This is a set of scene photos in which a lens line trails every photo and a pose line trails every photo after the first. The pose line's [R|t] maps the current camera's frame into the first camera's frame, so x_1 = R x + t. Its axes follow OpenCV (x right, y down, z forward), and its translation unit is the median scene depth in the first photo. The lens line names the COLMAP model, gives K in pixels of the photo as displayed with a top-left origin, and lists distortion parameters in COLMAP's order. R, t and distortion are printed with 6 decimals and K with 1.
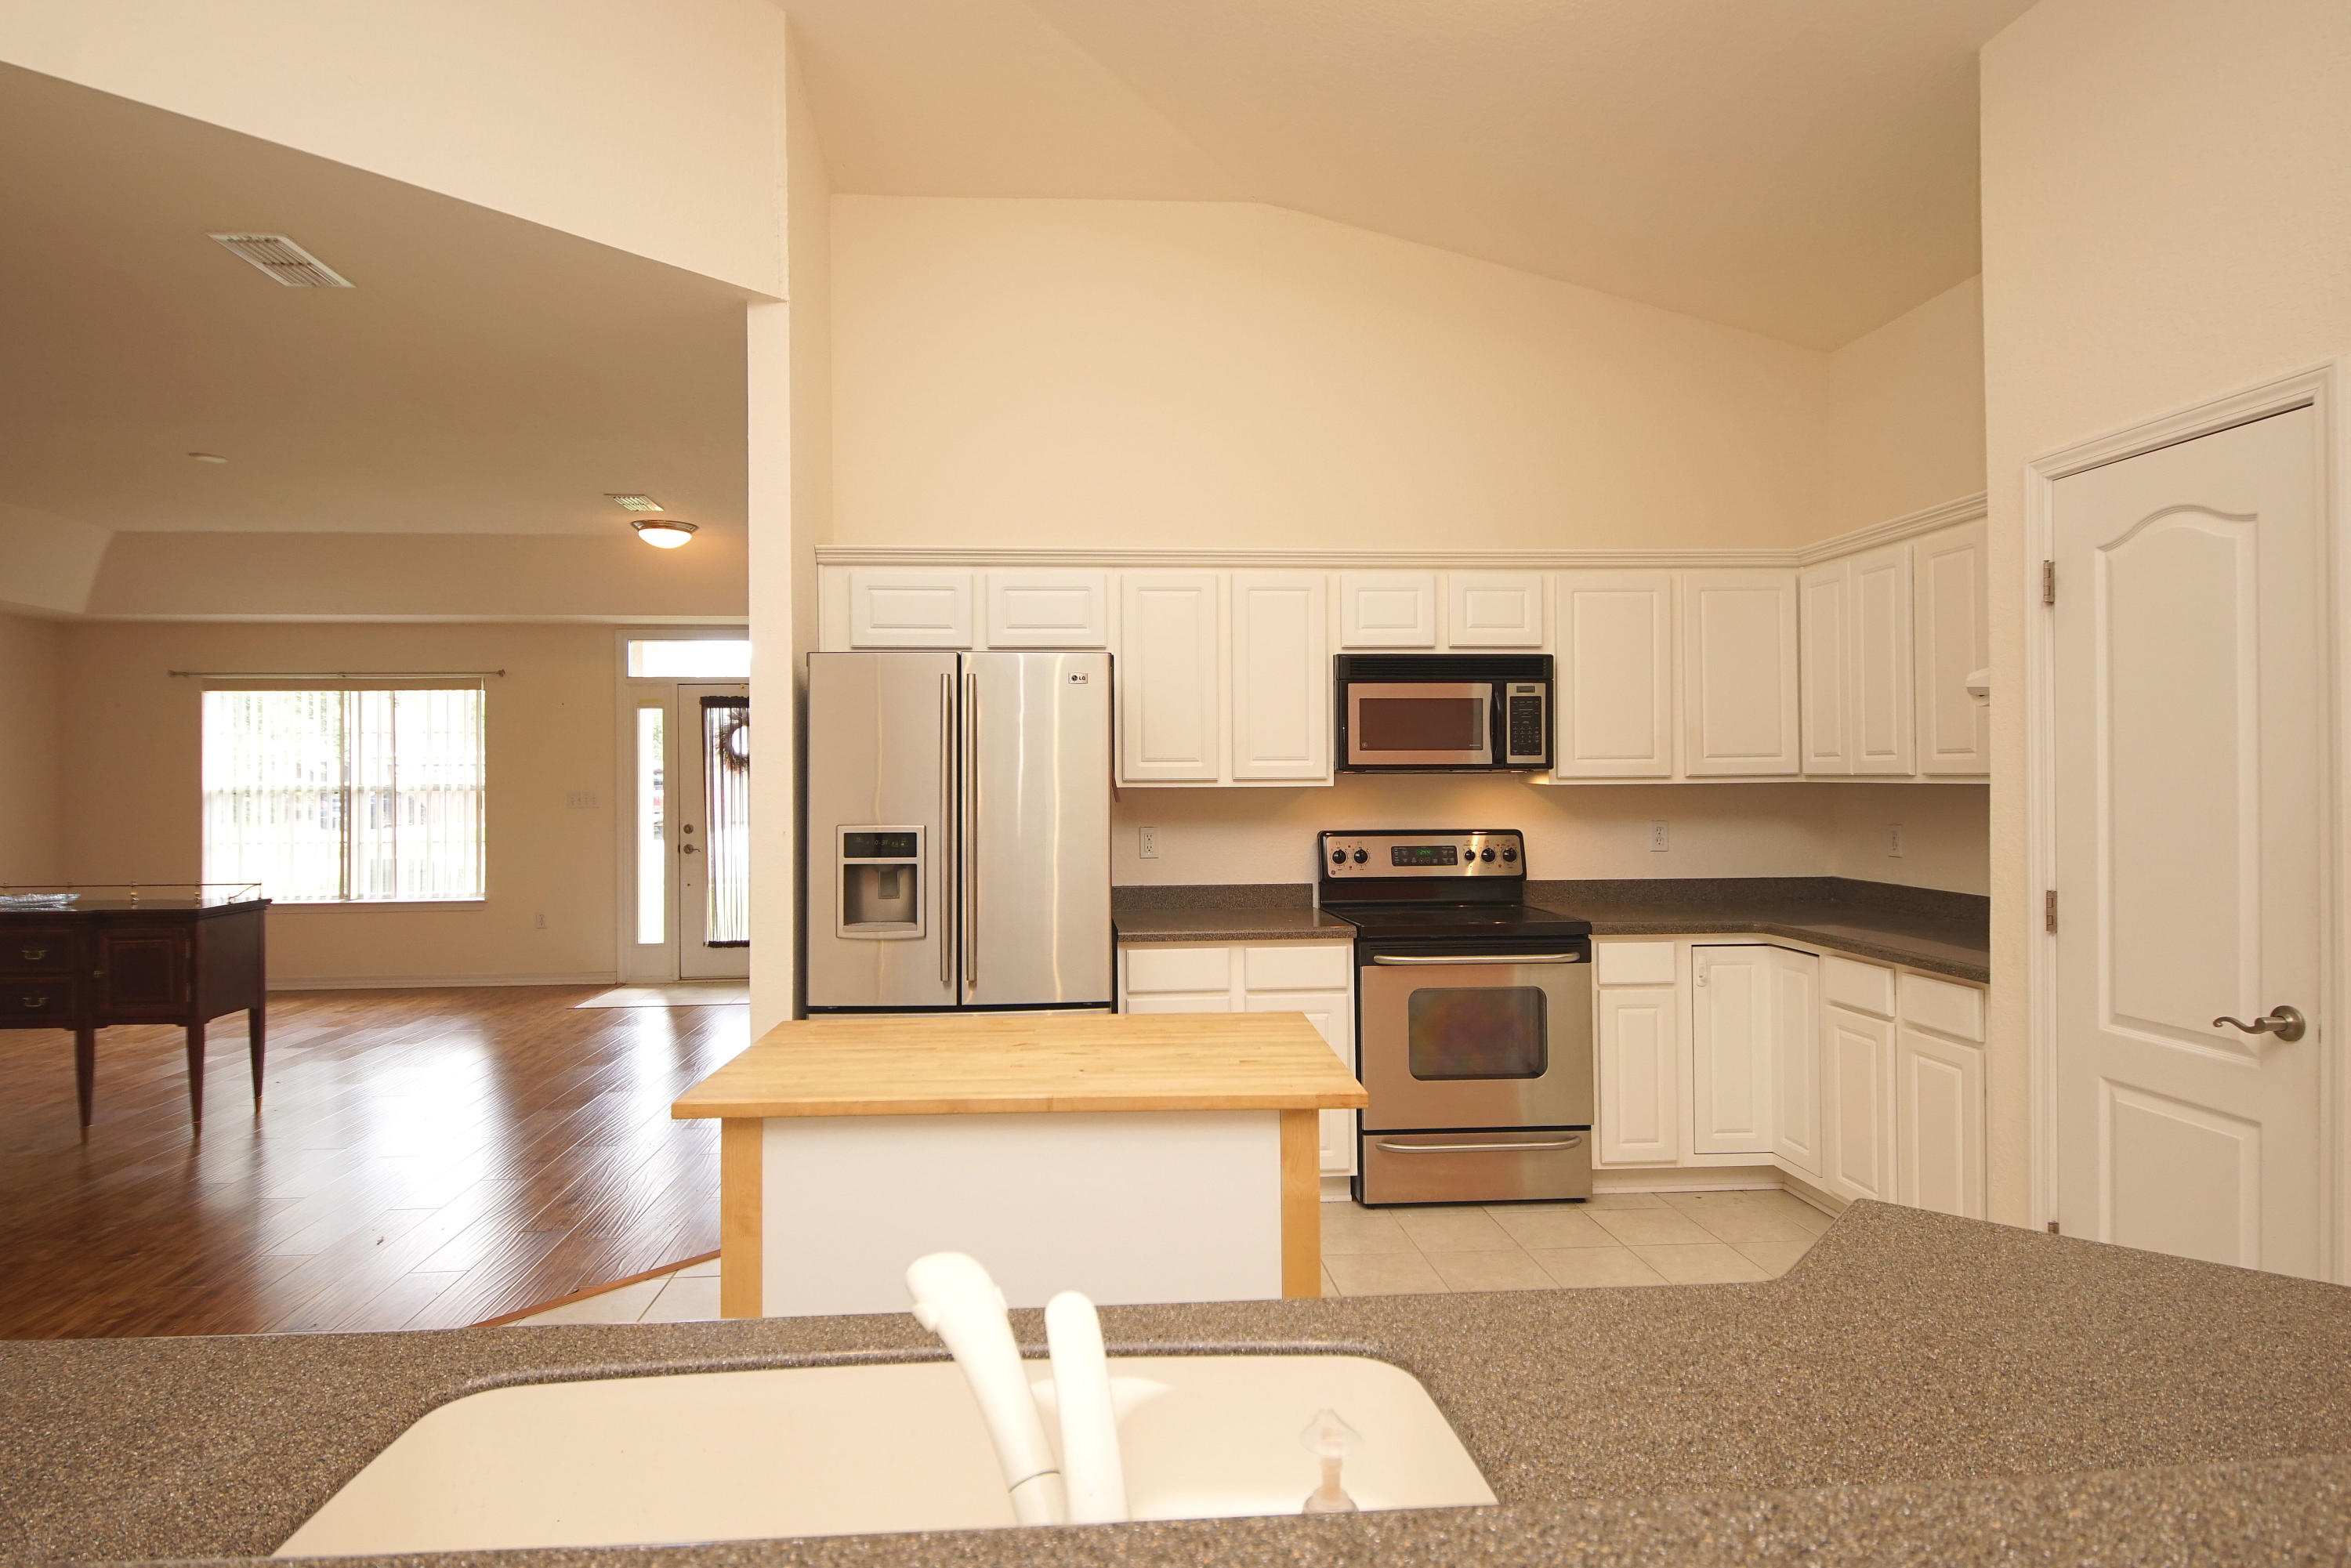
lens RADIAL K [[1259.0, 0, 1146.6], [0, 1259.0, 767.0], [0, 0, 1]] dist [0.036406, -0.032490]
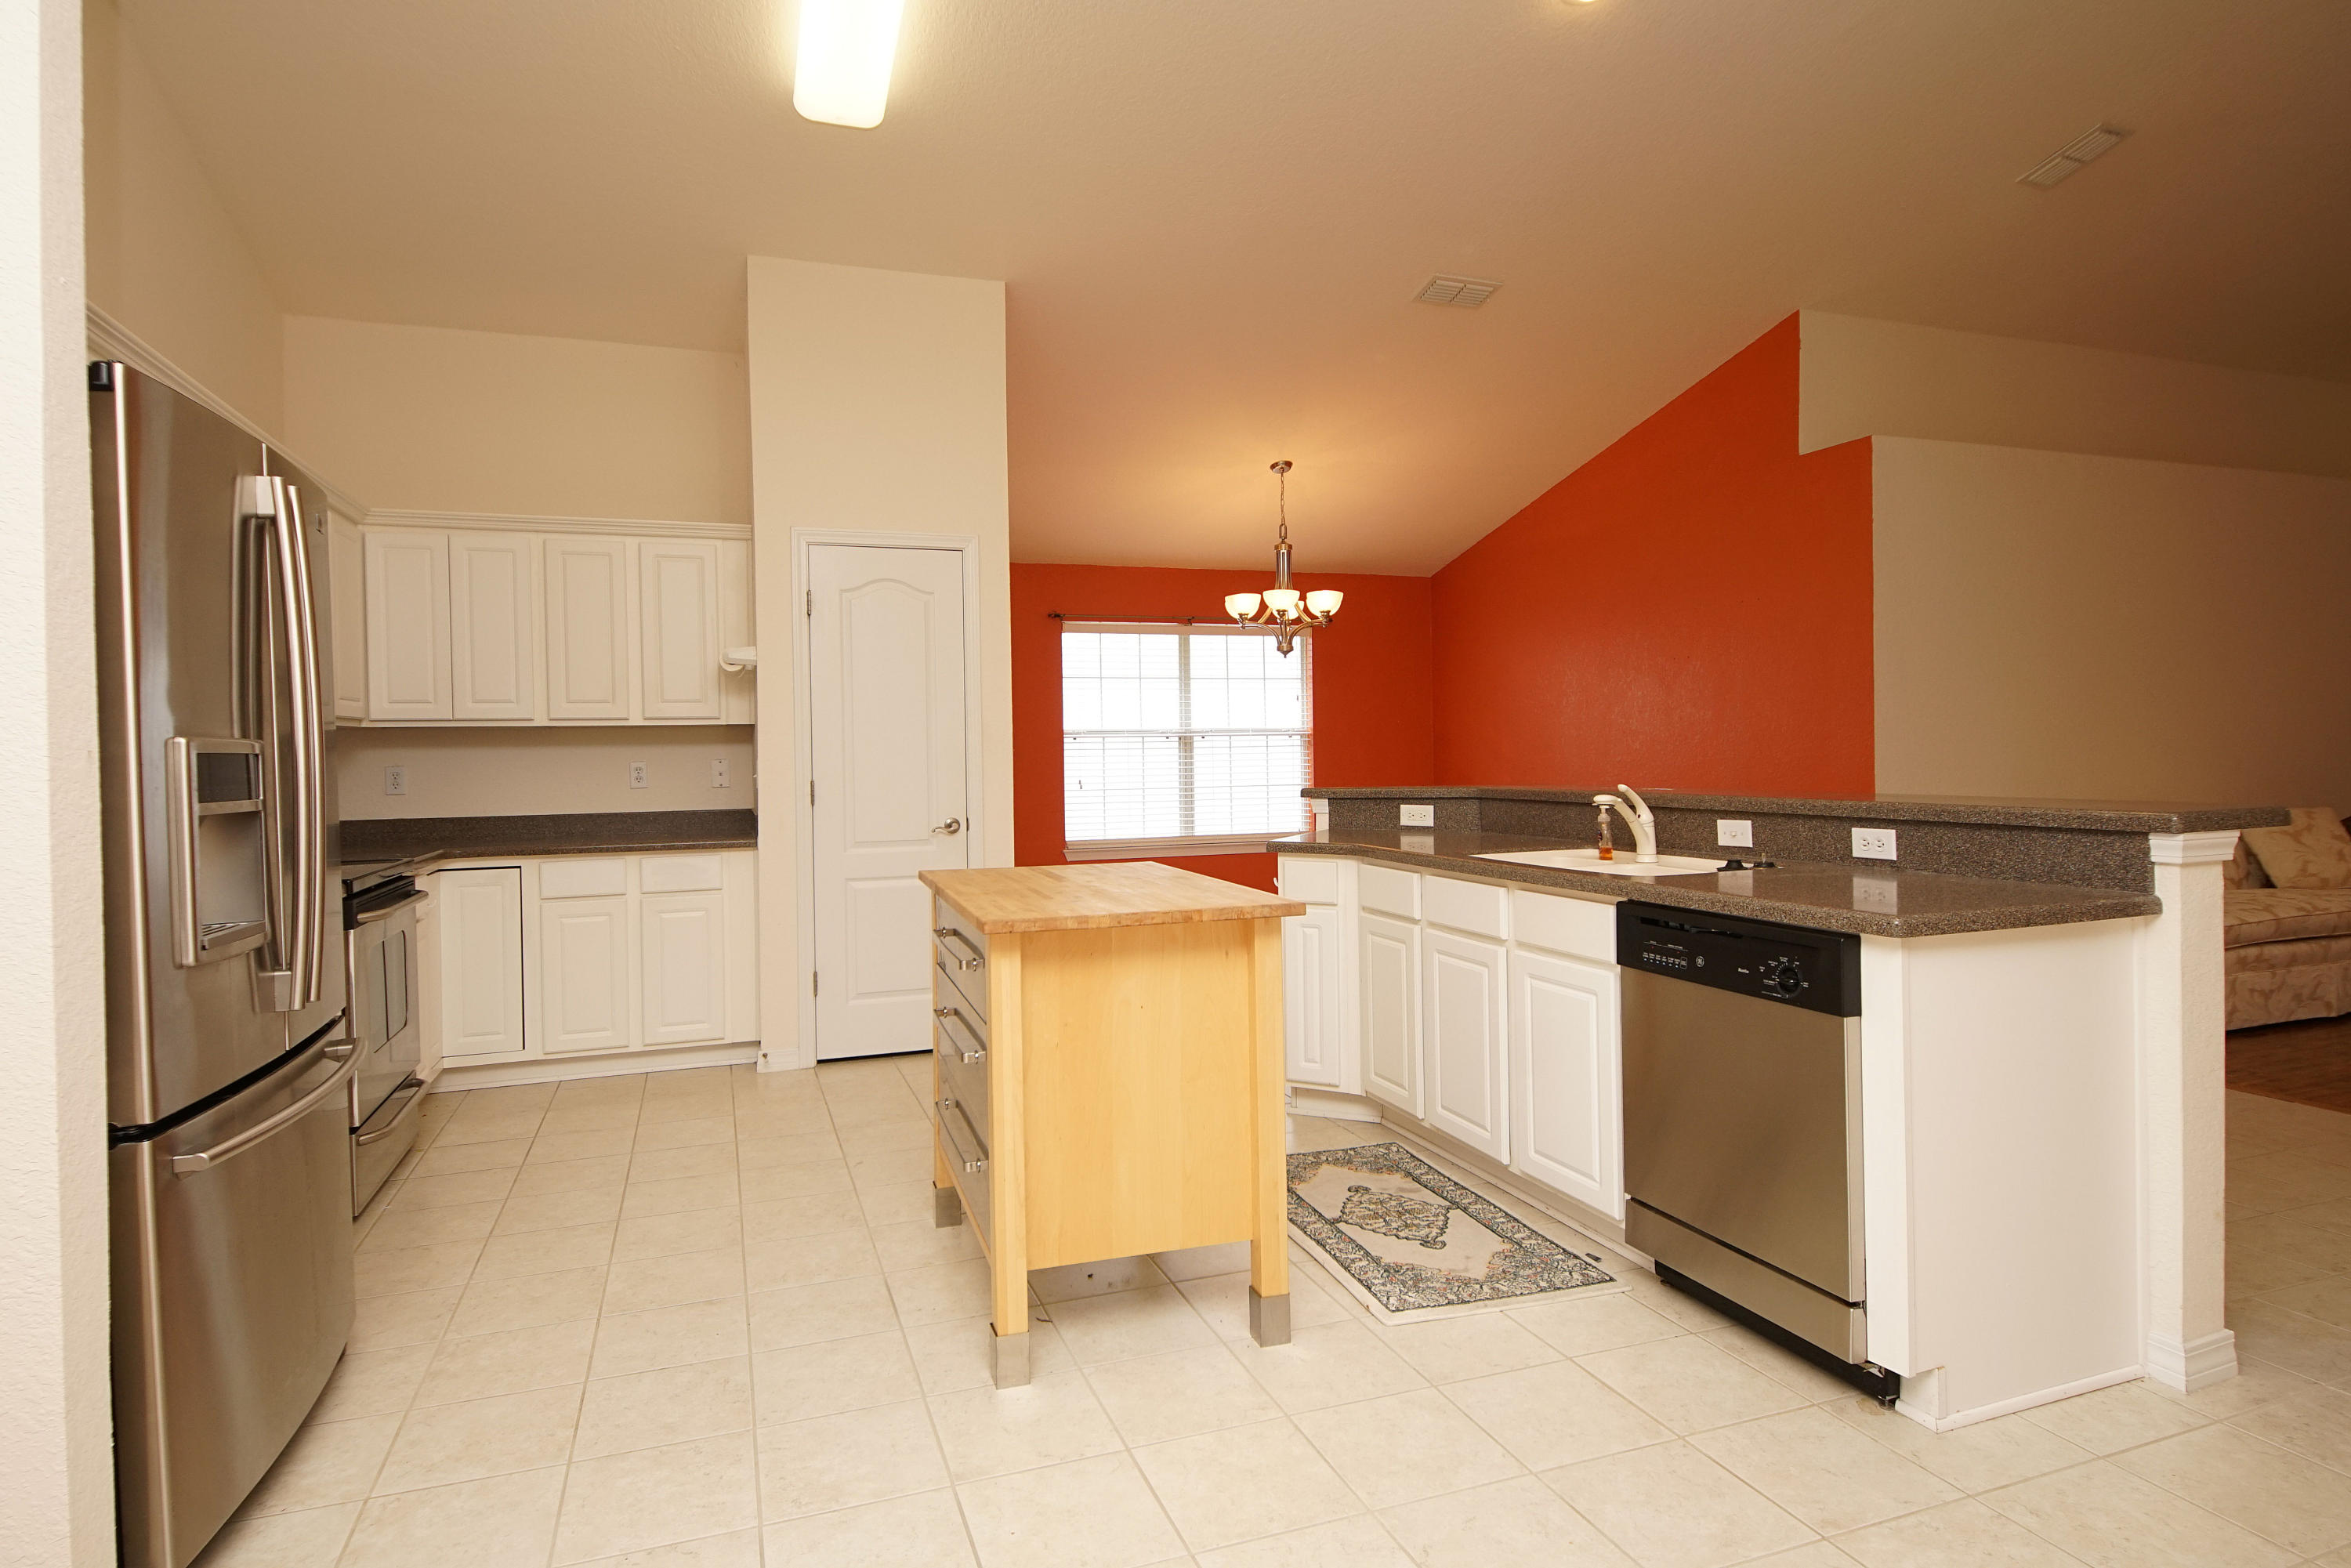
lens RADIAL K [[1259.0, 0, 1146.6], [0, 1259.0, 767.0], [0, 0, 1]] dist [0.036406, -0.032490]
pose [[-0.257322, 0.000214, 0.966326, -0.701688], [0.010272, 0.999944, 0.002514, 0.051349], [-0.966271, 0.010573, -0.257310, 0.655190]]
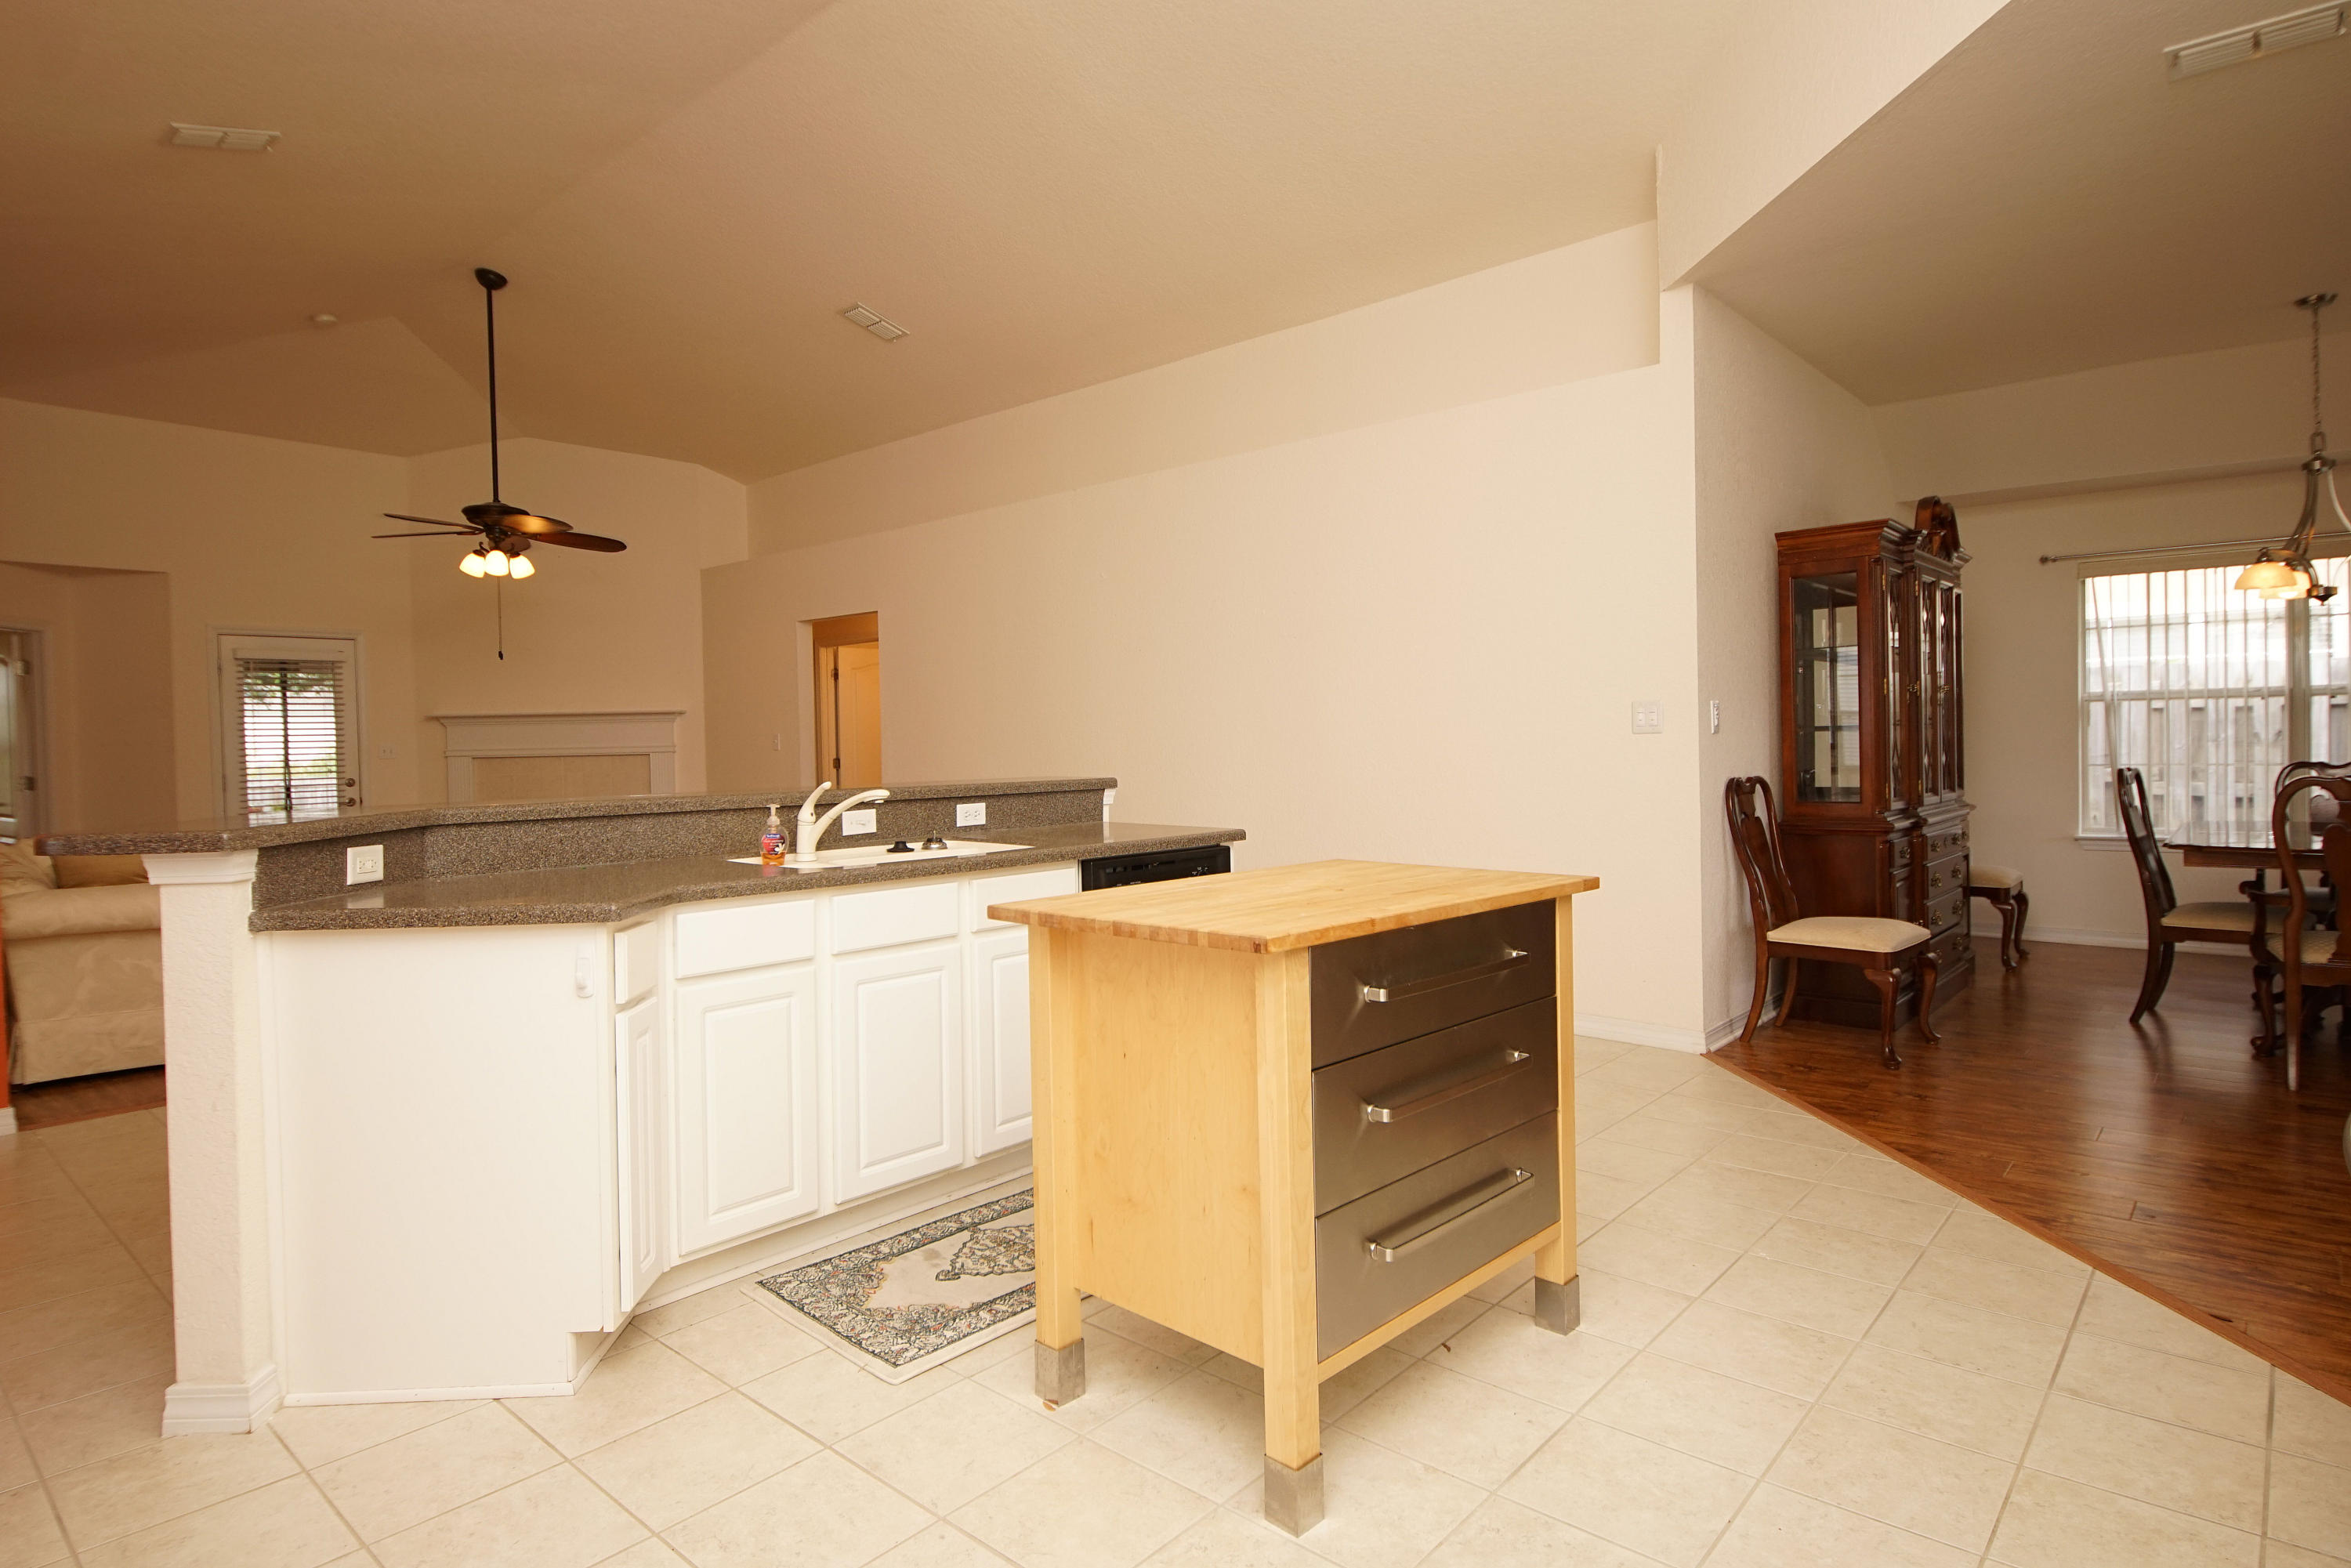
lens RADIAL K [[1259.0, 0, 1146.6], [0, 1259.0, 767.0], [0, 0, 1]] dist [0.036406, -0.032490]
pose [[-0.721869, 0.033612, -0.691213, 0.385504], [0.028818, 0.999413, 0.018503, 0.049386], [0.691430, -0.006563, -0.722414, 0.865477]]
